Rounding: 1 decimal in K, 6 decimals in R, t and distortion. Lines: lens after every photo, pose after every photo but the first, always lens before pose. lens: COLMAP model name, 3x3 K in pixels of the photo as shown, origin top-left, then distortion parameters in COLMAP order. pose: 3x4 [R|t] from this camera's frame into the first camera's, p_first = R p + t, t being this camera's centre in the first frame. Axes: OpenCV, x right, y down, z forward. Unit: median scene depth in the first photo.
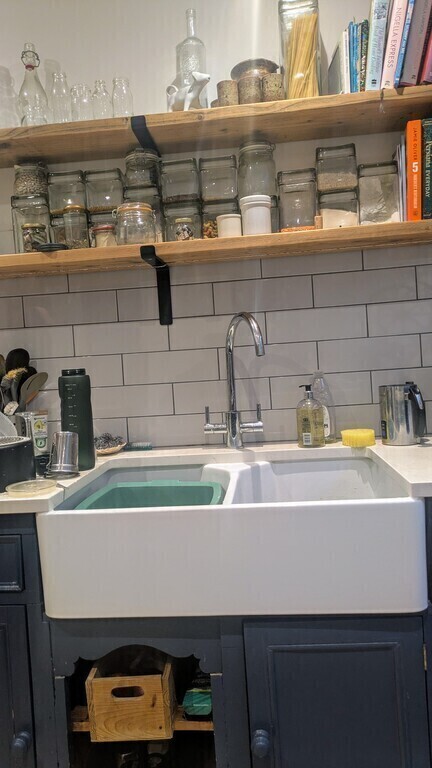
lens RADIAL K [[571.2, 0, 214.8], [0, 571.2, 382.0], [0, 0, 1]] dist [0.052600, -0.040795]
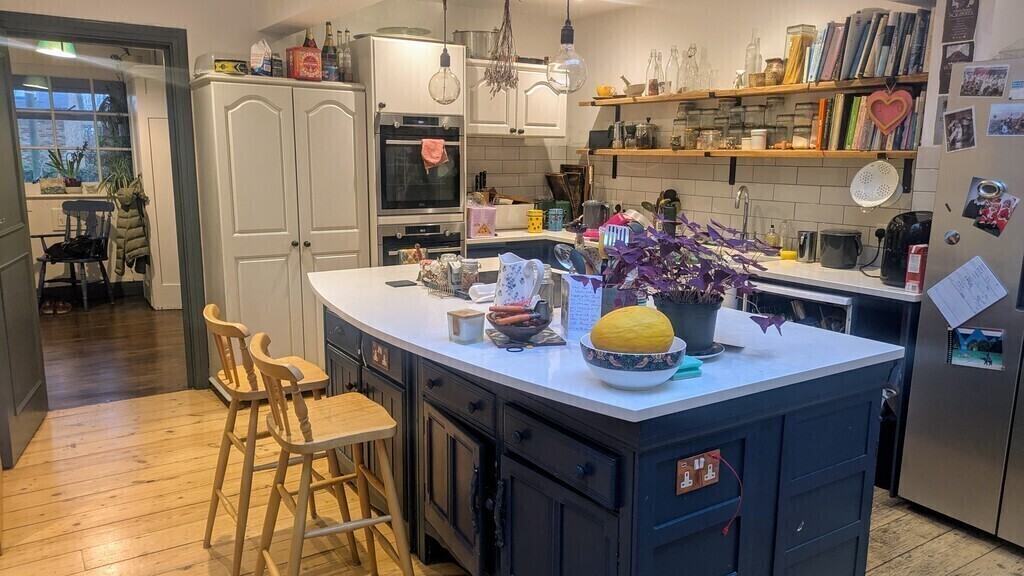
lens RADIAL K [[761.6, 0, 511.3], [0, 761.6, 286.7], [0, 0, 1]] dist [0.052600, -0.040795]
pose [[0.601723, 0.207272, -0.771342, 1.751698], [-0.076128, 0.976227, 0.202941, -0.260463], [0.795069, -0.063394, 0.603198, -1.383155]]
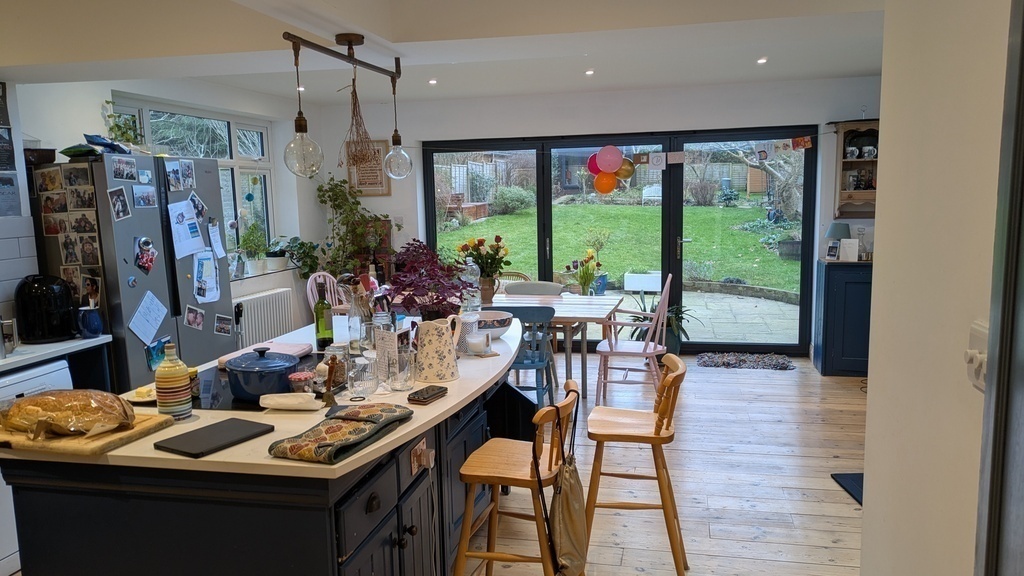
lens RADIAL K [[761.6, 0, 516.3], [0, 761.6, 298.2], [0, 0, 1]] dist [0.052600, -0.040795]
pose [[0.130765, -0.081346, 0.988071, -1.413843], [0.048898, 0.995944, 0.075523, -0.155224], [-0.990207, 0.038439, 0.134212, -0.969759]]
